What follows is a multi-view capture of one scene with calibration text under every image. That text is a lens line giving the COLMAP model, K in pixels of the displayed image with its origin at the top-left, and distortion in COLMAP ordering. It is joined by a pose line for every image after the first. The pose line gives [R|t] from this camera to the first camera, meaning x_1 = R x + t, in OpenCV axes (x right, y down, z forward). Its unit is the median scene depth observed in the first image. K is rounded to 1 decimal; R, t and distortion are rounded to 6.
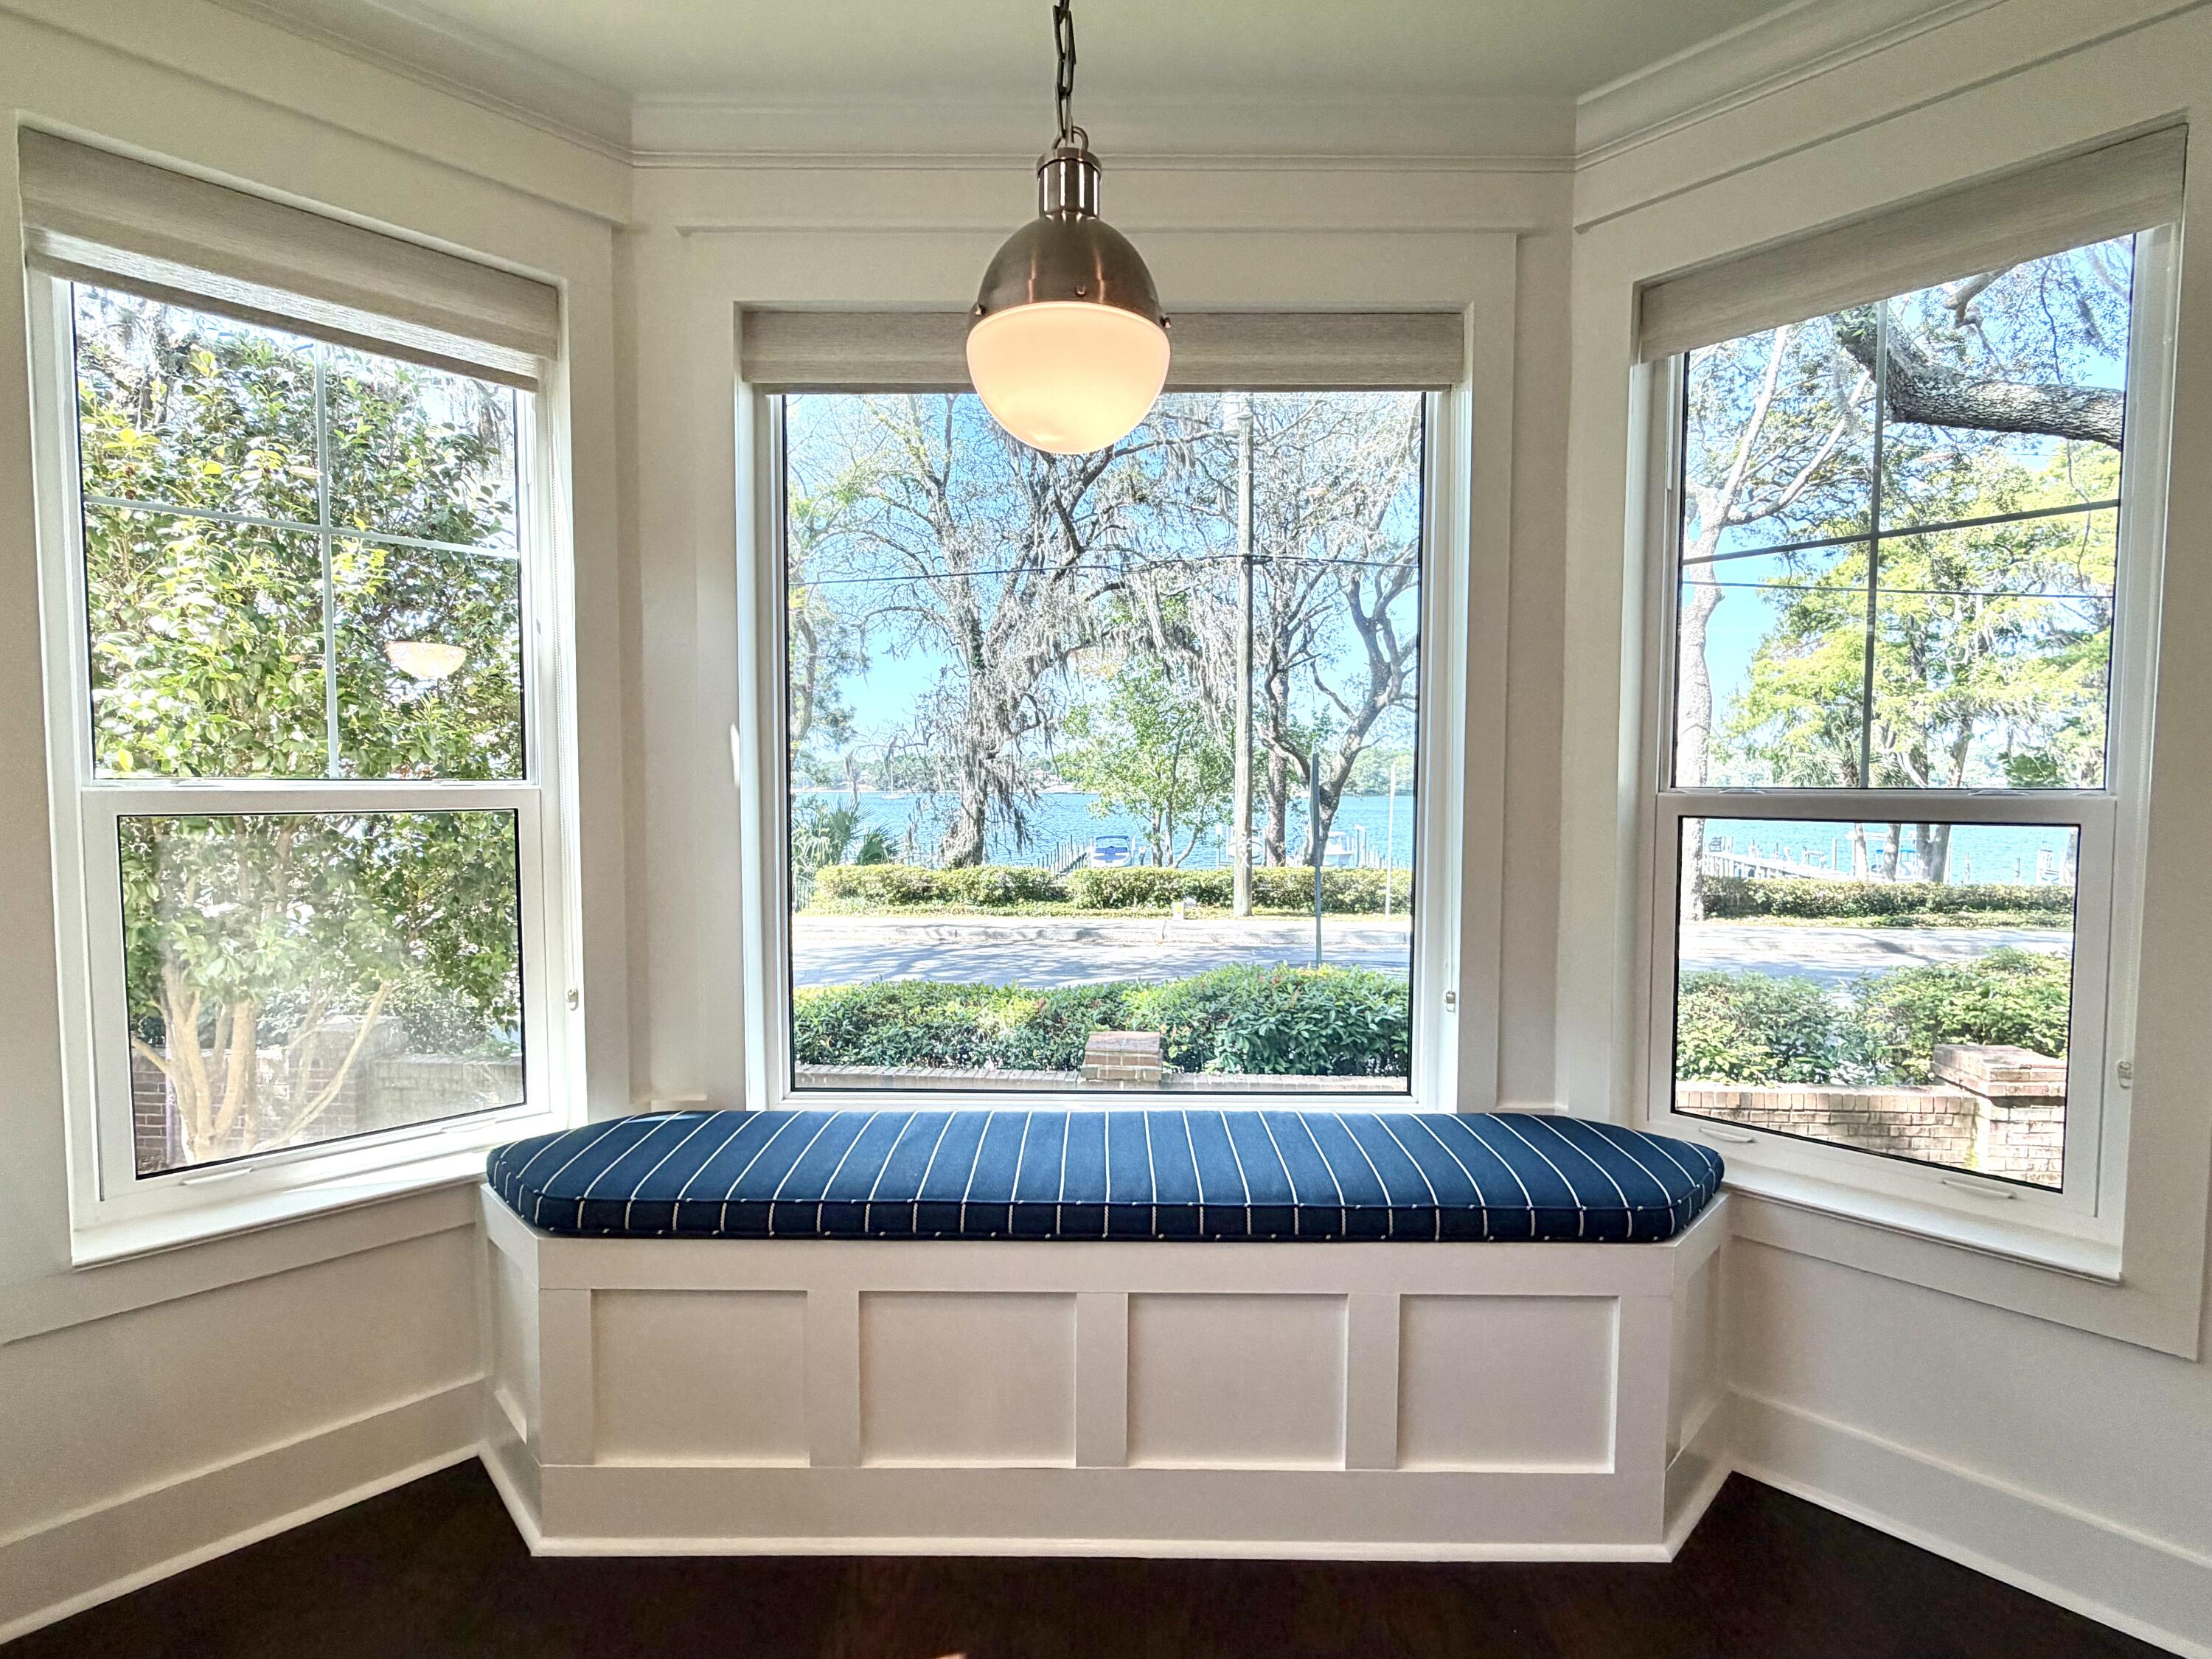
lens RADIAL K [[1042.3, 0, 1106.0], [0, 1042.3, 829.5], [0, 0, 1]] dist [0.002482, 0.000331]
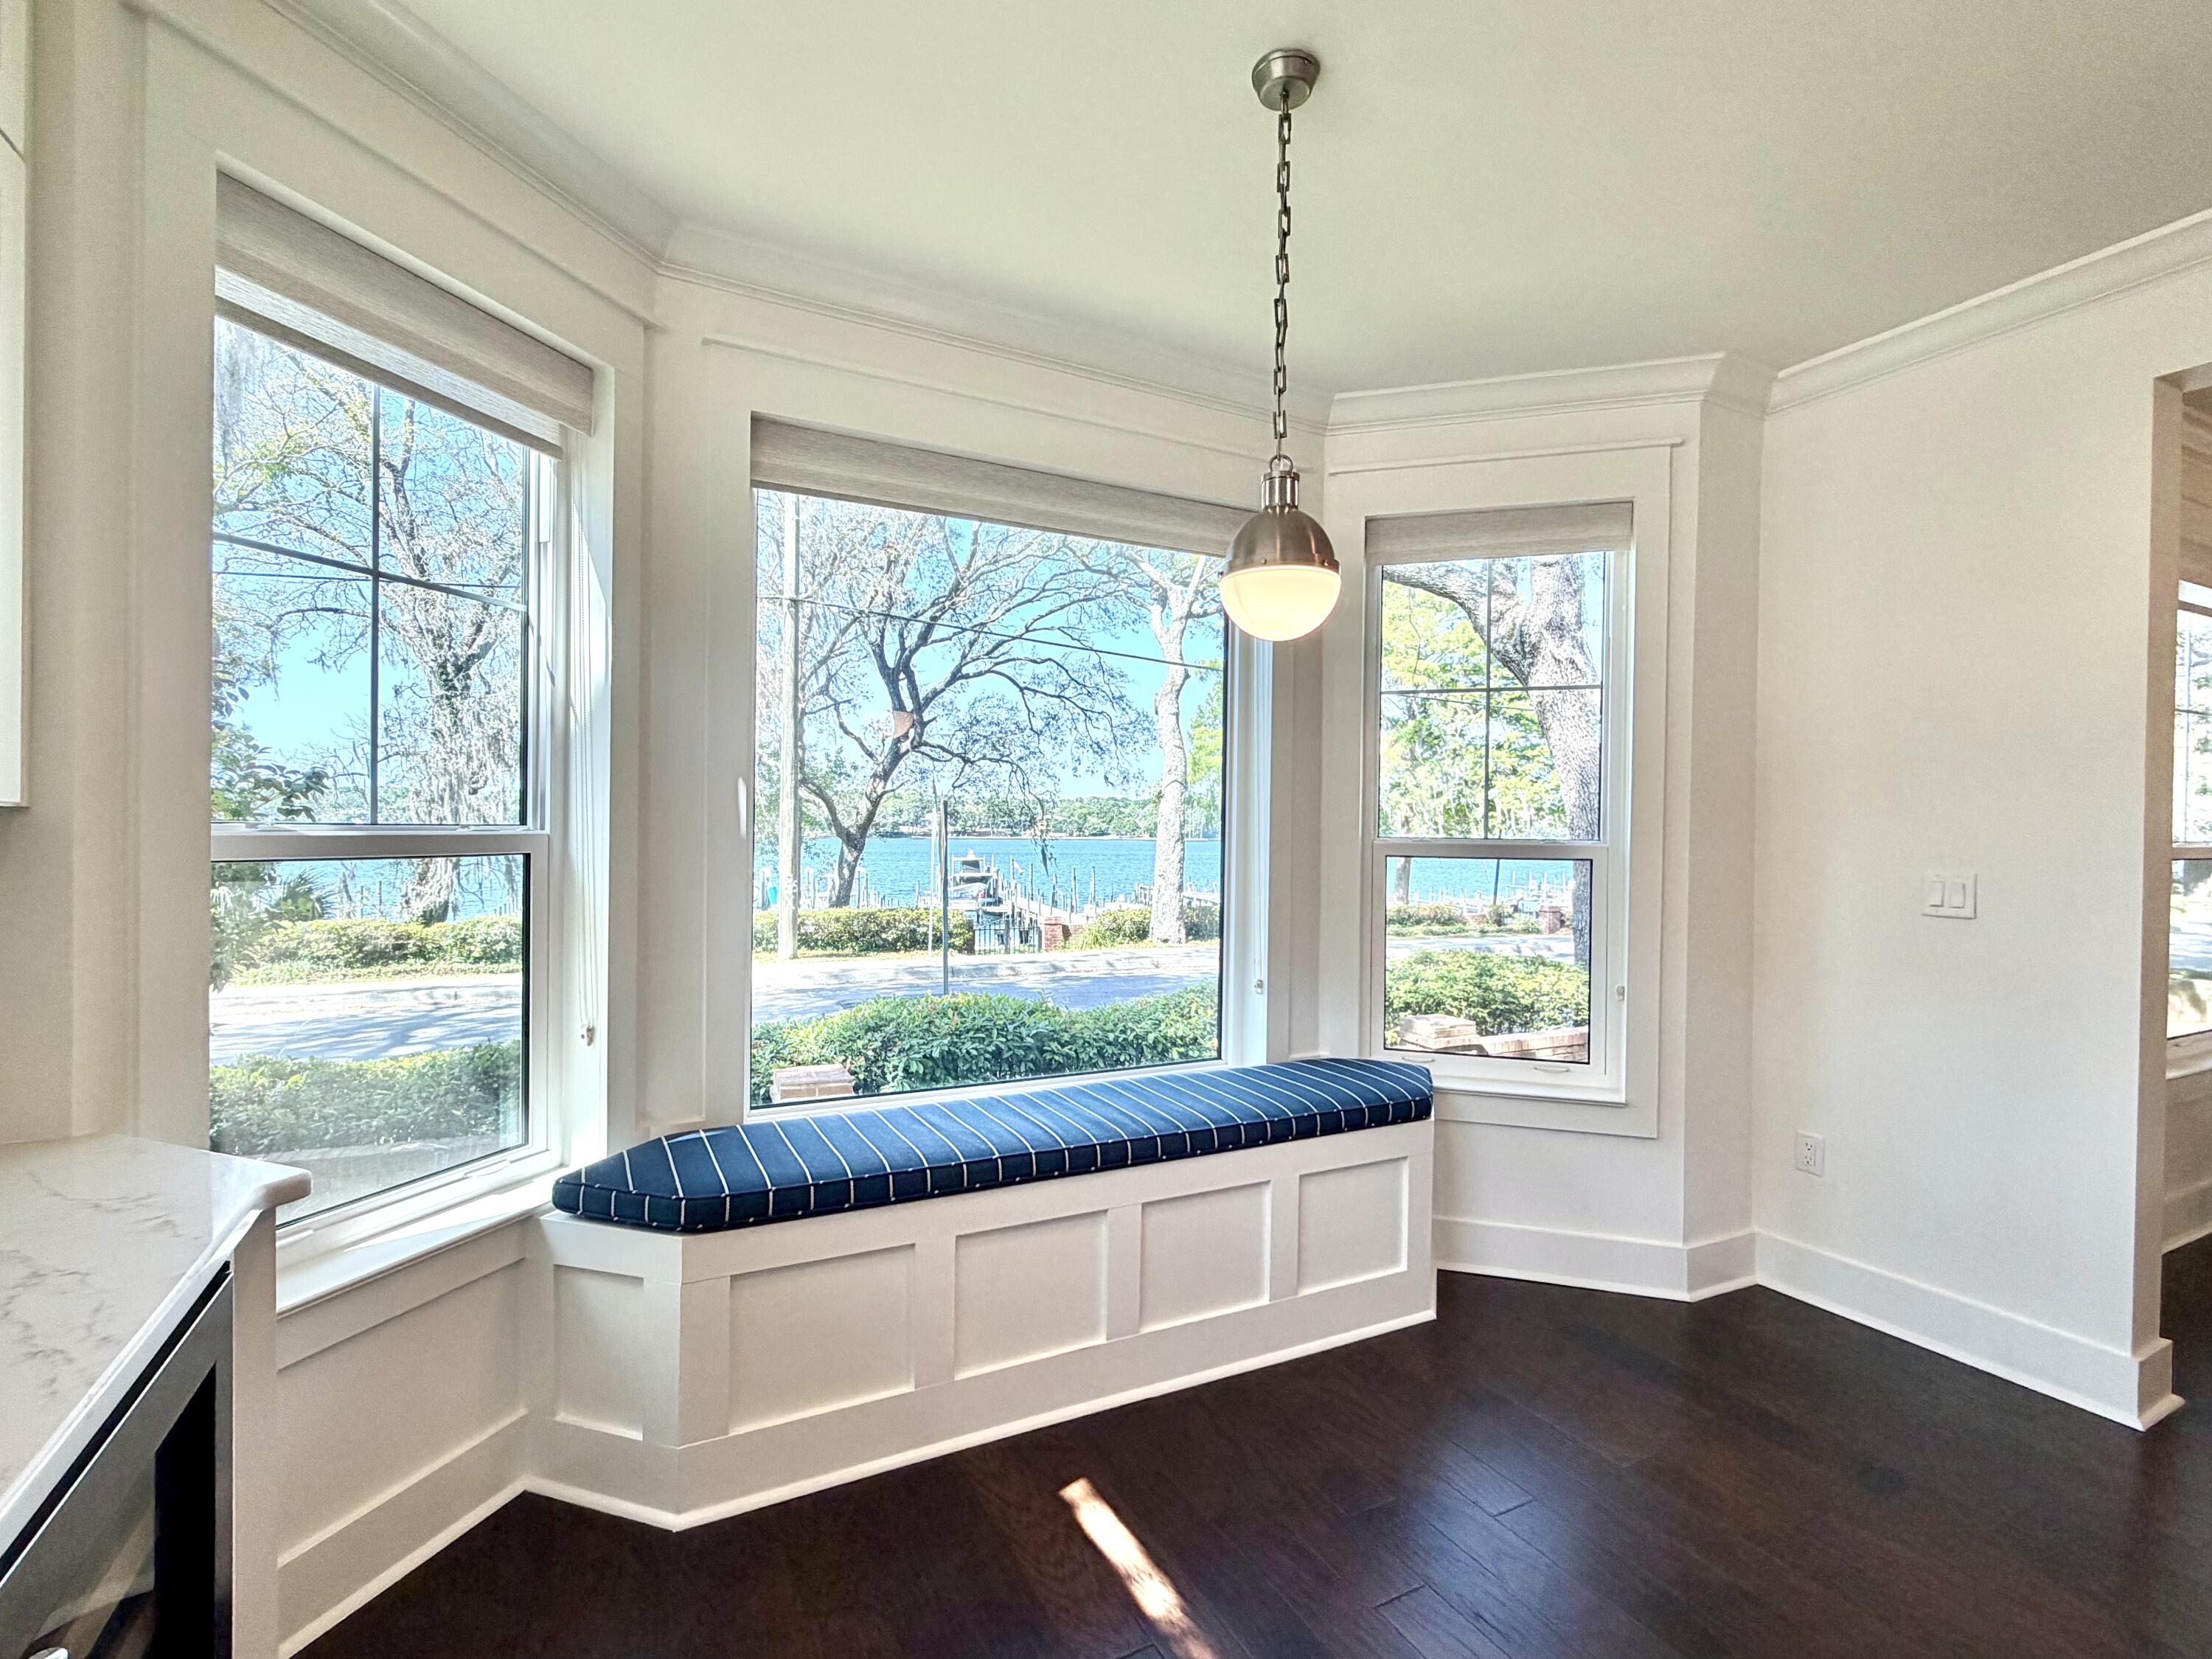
lens RADIAL K [[1042.3, 0, 1106.0], [0, 1042.3, 829.5], [0, 0, 1]] dist [0.002482, 0.000331]
pose [[0.883724, 0.007827, 0.467944, -0.196663], [0.010995, 0.999237, -0.037479, 0.000428], [-0.467880, 0.038266, 0.882963, -0.062997]]
